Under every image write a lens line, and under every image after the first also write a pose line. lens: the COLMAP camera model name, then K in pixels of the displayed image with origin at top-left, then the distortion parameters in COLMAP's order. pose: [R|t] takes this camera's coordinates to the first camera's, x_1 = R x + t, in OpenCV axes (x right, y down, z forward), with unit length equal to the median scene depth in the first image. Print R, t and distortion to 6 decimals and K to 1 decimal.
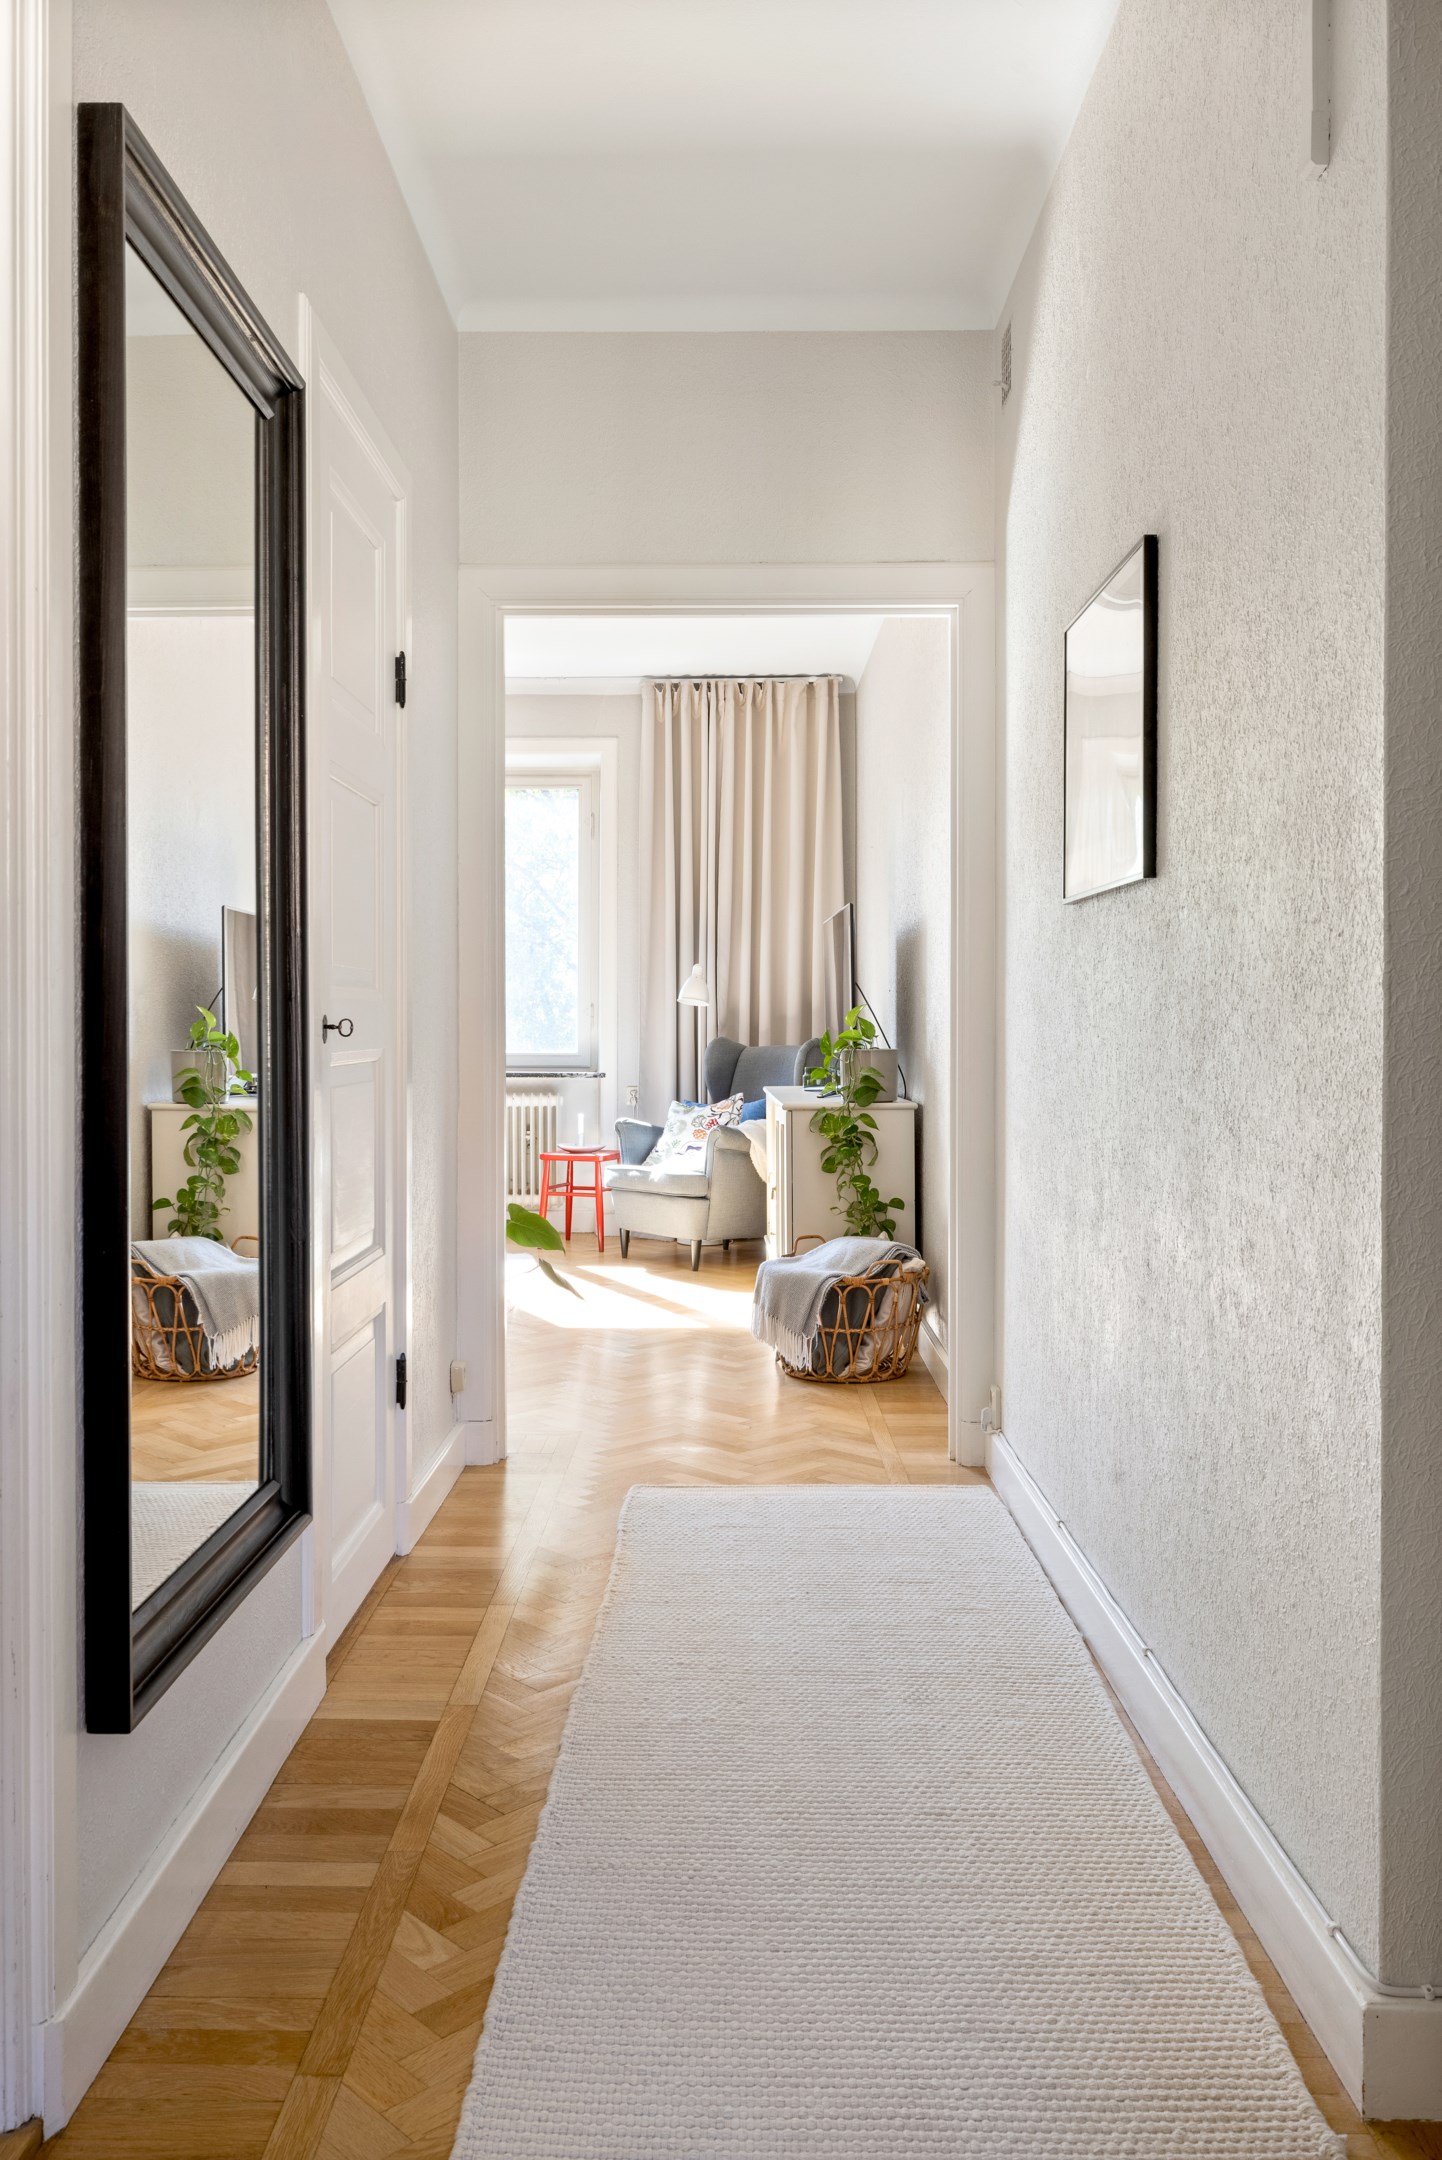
lens RADIAL K [[1631.6, 0, 717.4], [0, 1631.6, 1075.2], [0, 0, 1]] dist [-0.004892, 0.008002]
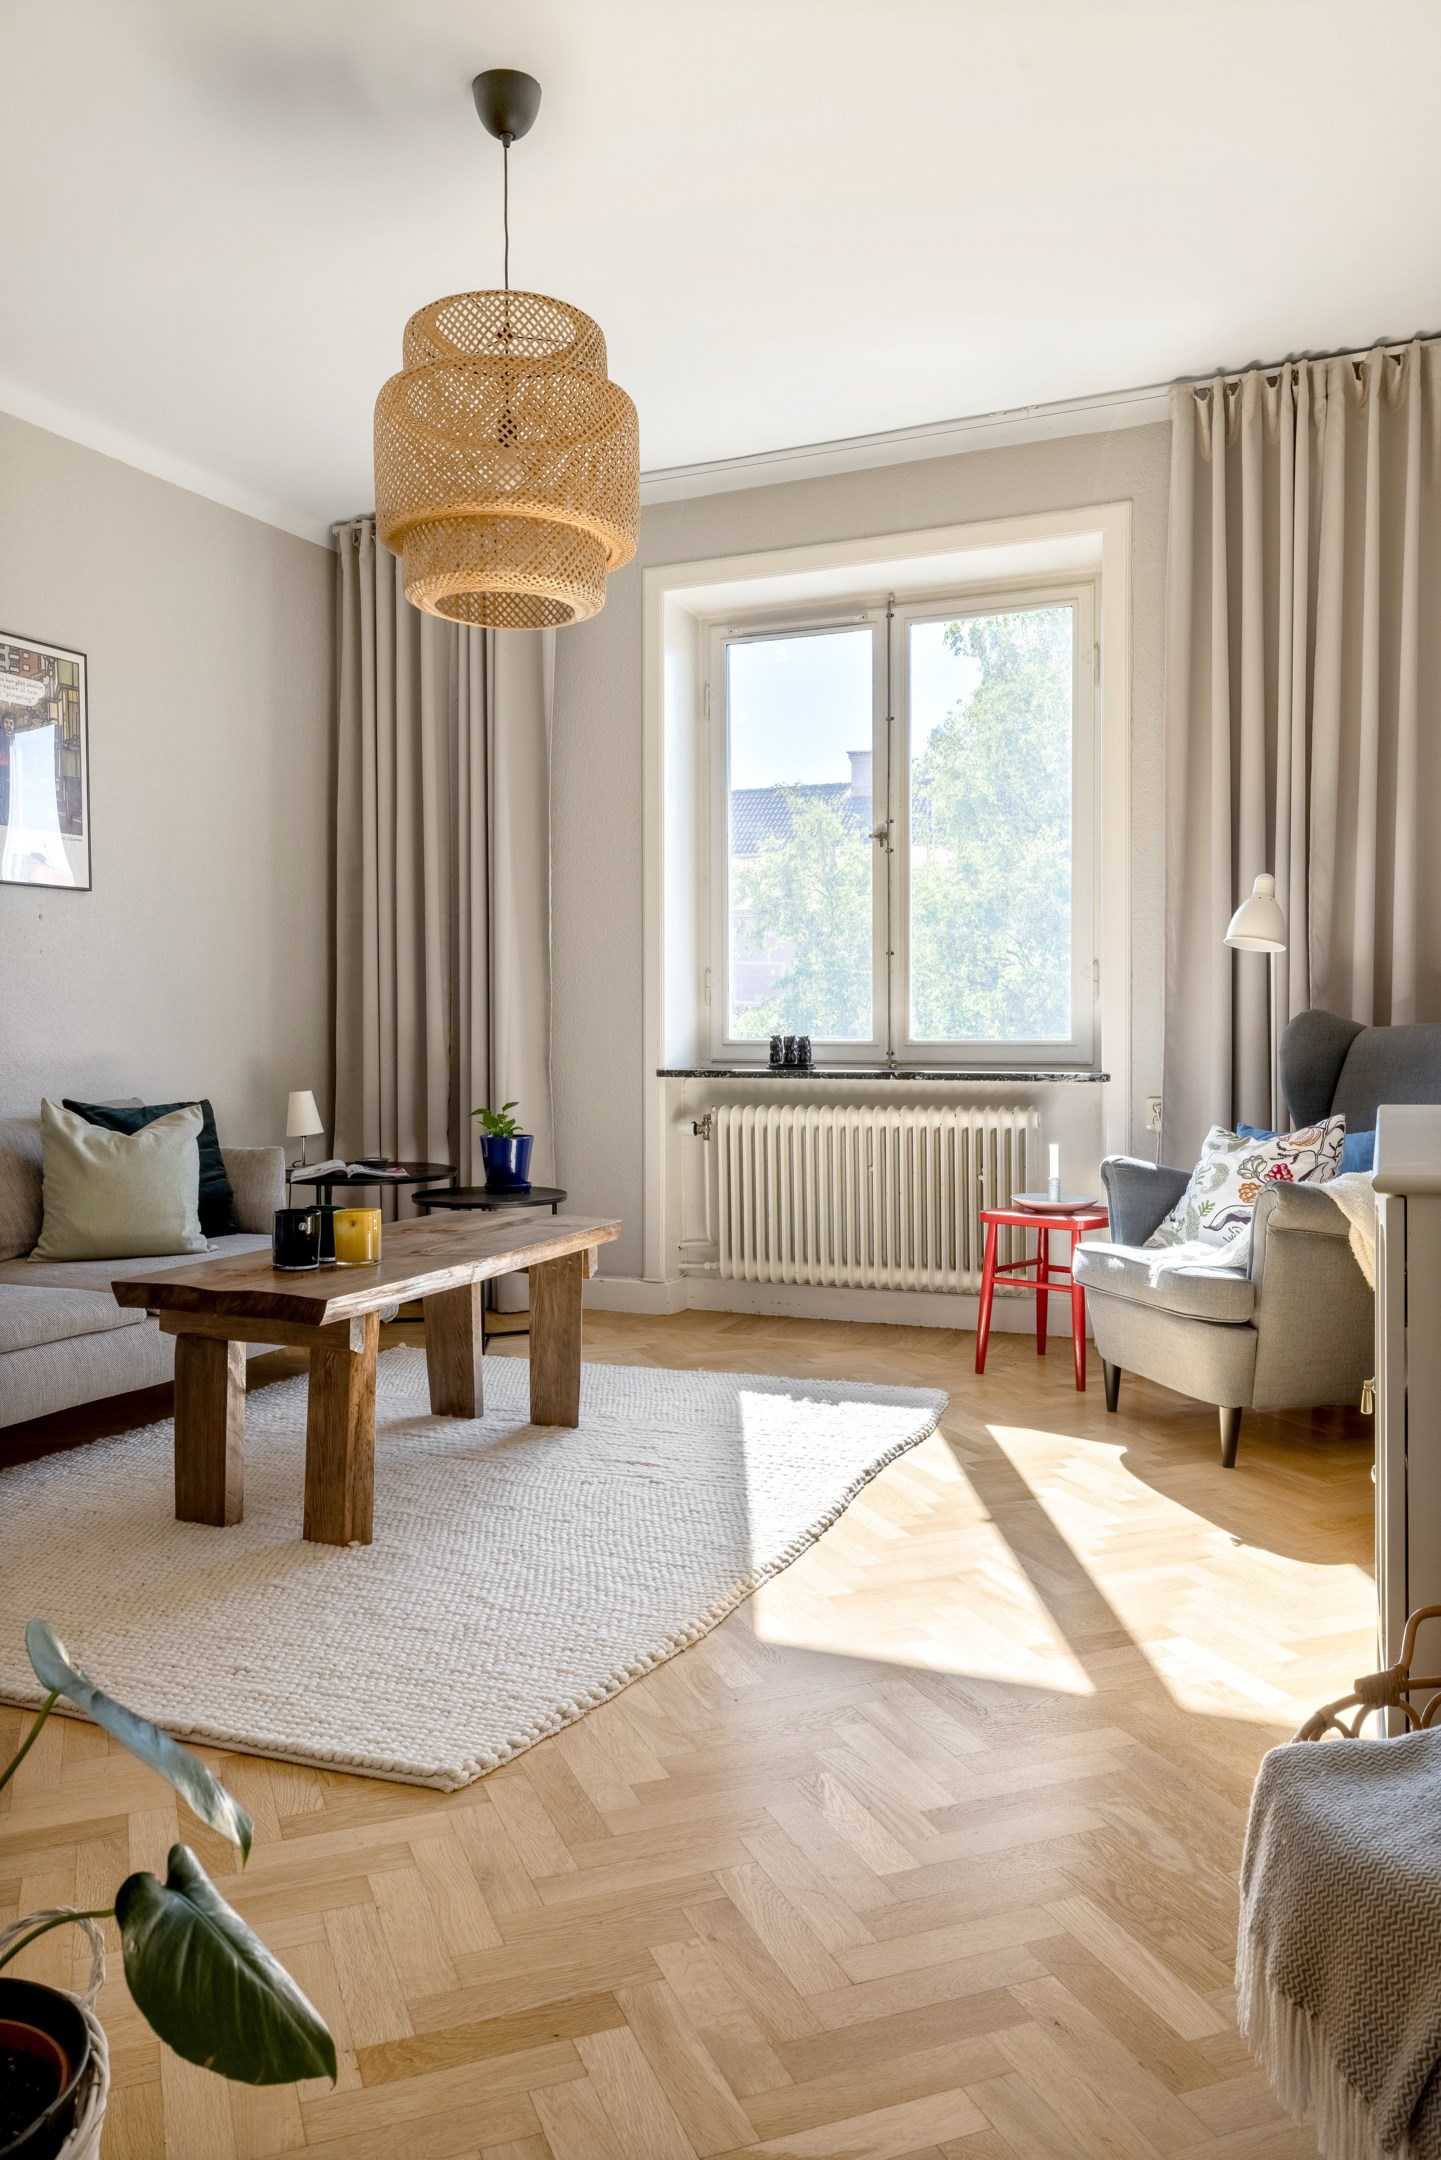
lens RADIAL K [[1555.3, 0, 716.9], [0, 1555.3, 1071.6], [0, 0, 1]] dist [-0.007964, 0.003840]
pose [[0.906989, 0.003557, -0.421140, 0.050812], [-0.004210, 0.999991, -0.000622, -0.001612], [0.421134, 0.002337, 0.906995, 0.566818]]
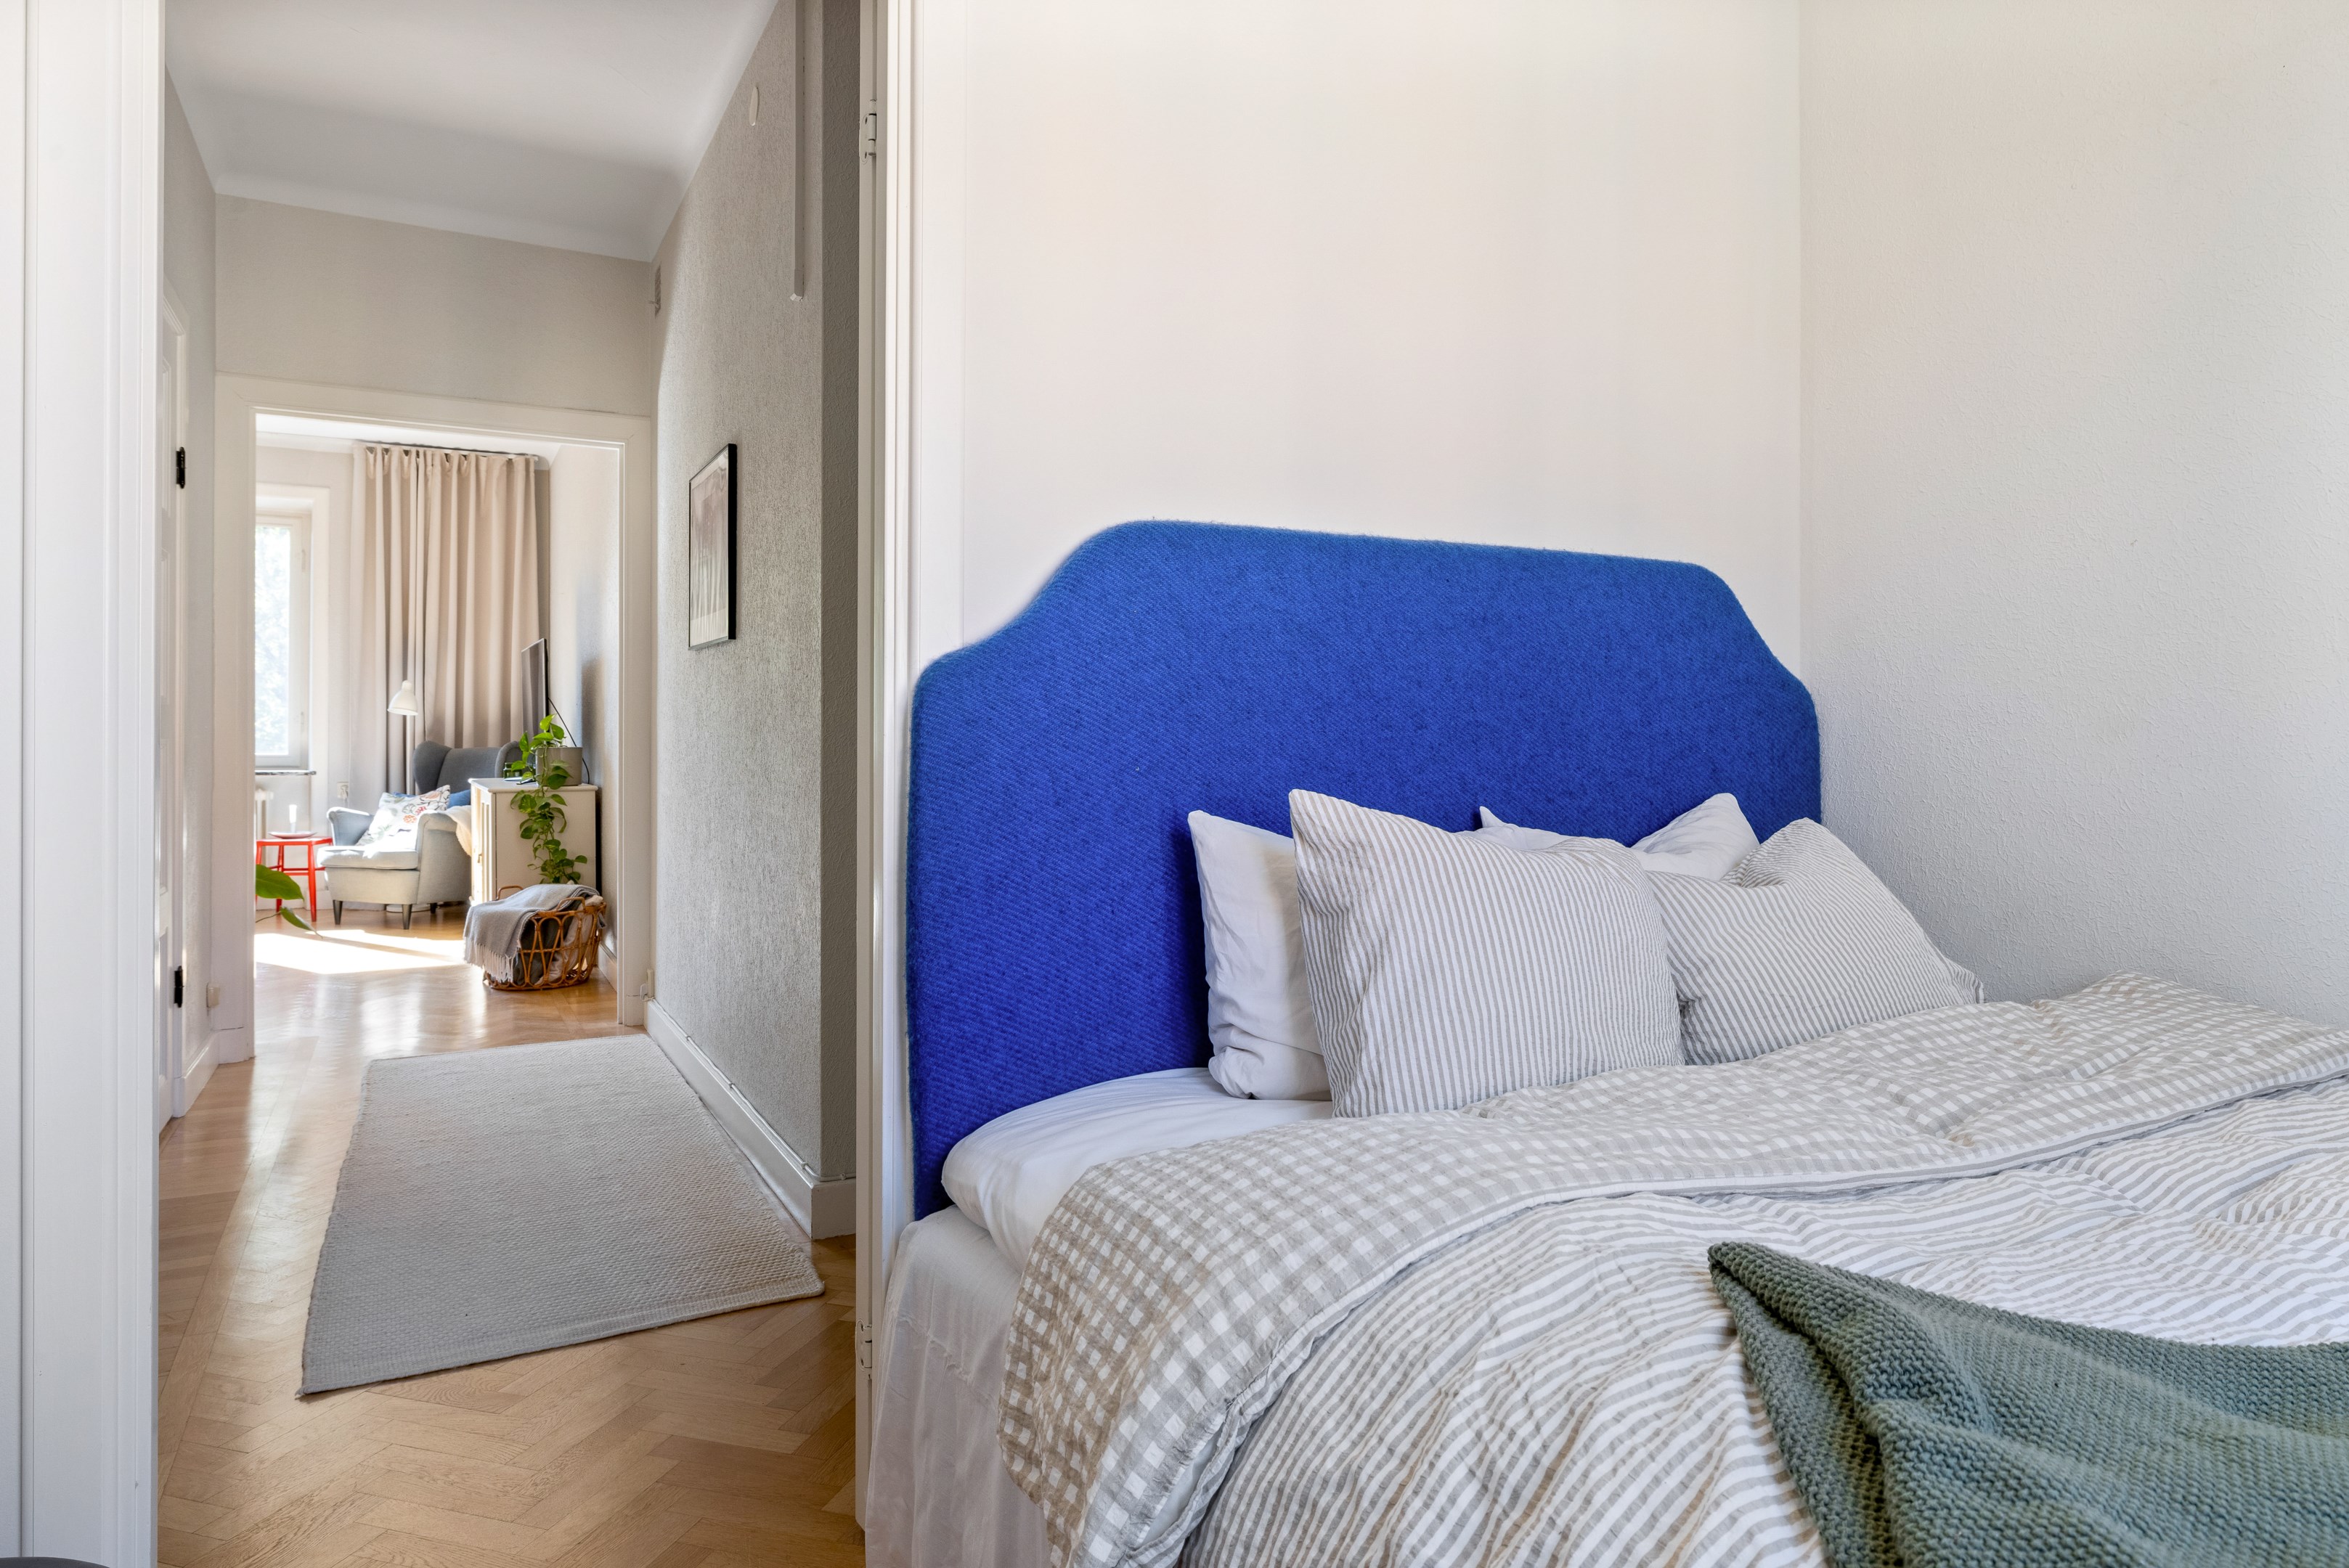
lens RADIAL K [[1406.0, 0, 1193.2], [0, 1406.0, 743.6], [0, 0, 1]] dist [-0.005561, -0.003484]
pose [[0.870790, 0.002303, 0.491650, -0.019885], [0.011664, 0.999611, -0.025342, 0.015571], [-0.491517, 0.027802, 0.870424, -0.249069]]
